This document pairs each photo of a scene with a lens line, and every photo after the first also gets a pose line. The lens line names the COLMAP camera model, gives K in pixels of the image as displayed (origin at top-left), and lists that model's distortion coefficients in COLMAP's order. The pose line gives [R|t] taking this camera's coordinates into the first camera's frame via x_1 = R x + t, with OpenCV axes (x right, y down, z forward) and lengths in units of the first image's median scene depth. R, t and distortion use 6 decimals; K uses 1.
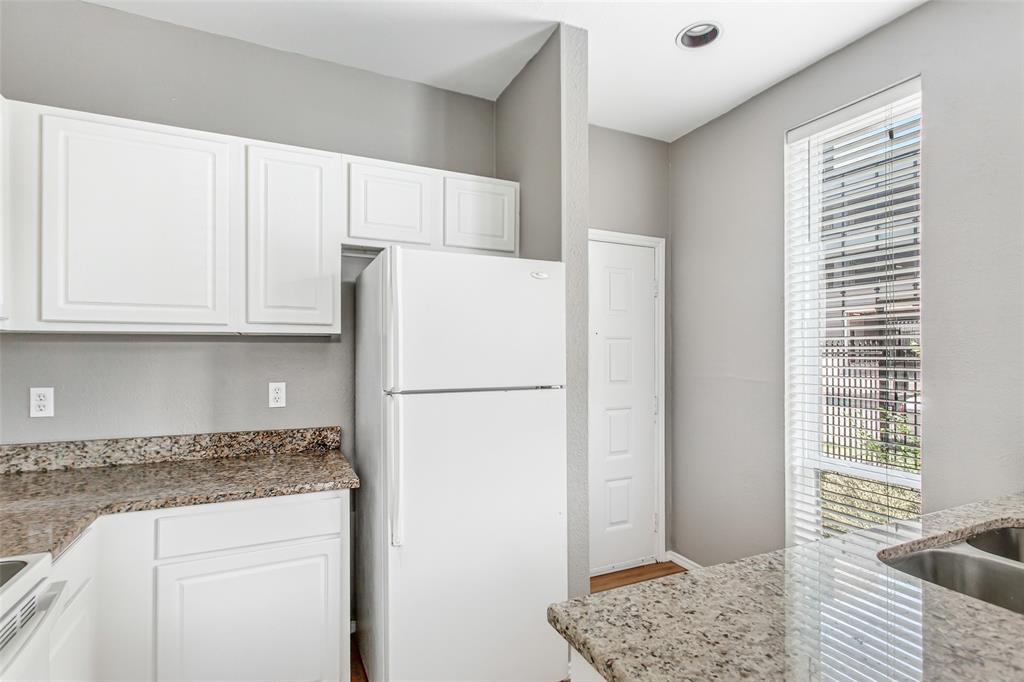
lens RADIAL K [[498.5, 0, 507.9], [0, 498.5, 353.7], [0, 0, 1]] dist [0.004448, 0.000707]
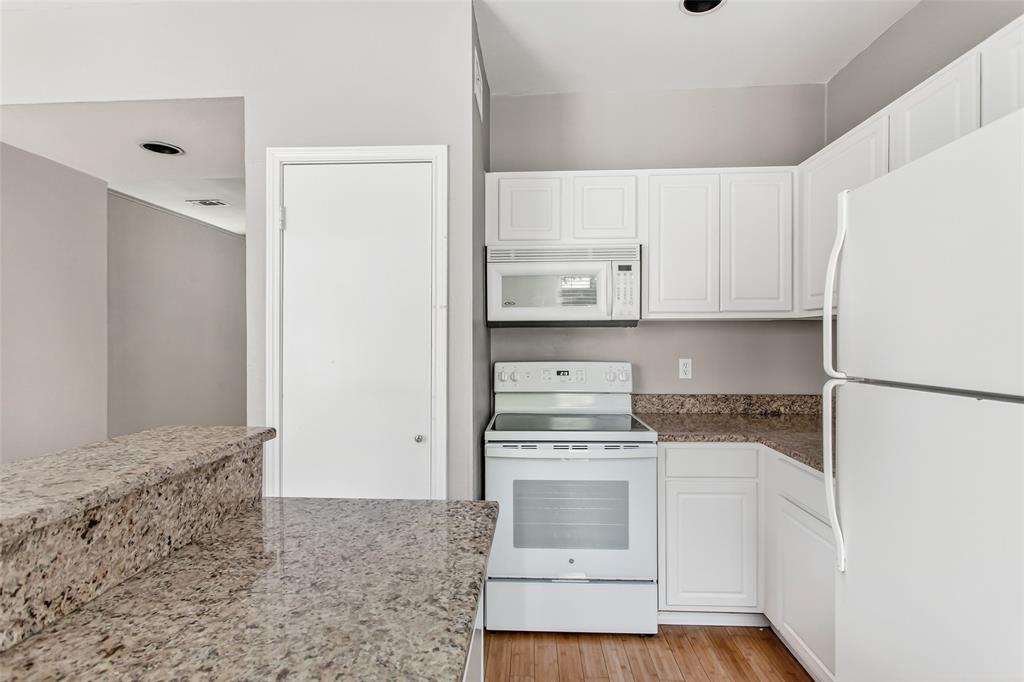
lens RADIAL K [[496.8, 0, 508.8], [0, 496.8, 342.1], [0, 0, 1]] dist [0.000723, 0.000540]
pose [[-0.468402, 0.005446, -0.883499, 0.599651], [0.002043, 0.999985, 0.005081, 0.014313], [0.883513, 0.000575, -0.468406, 0.762622]]
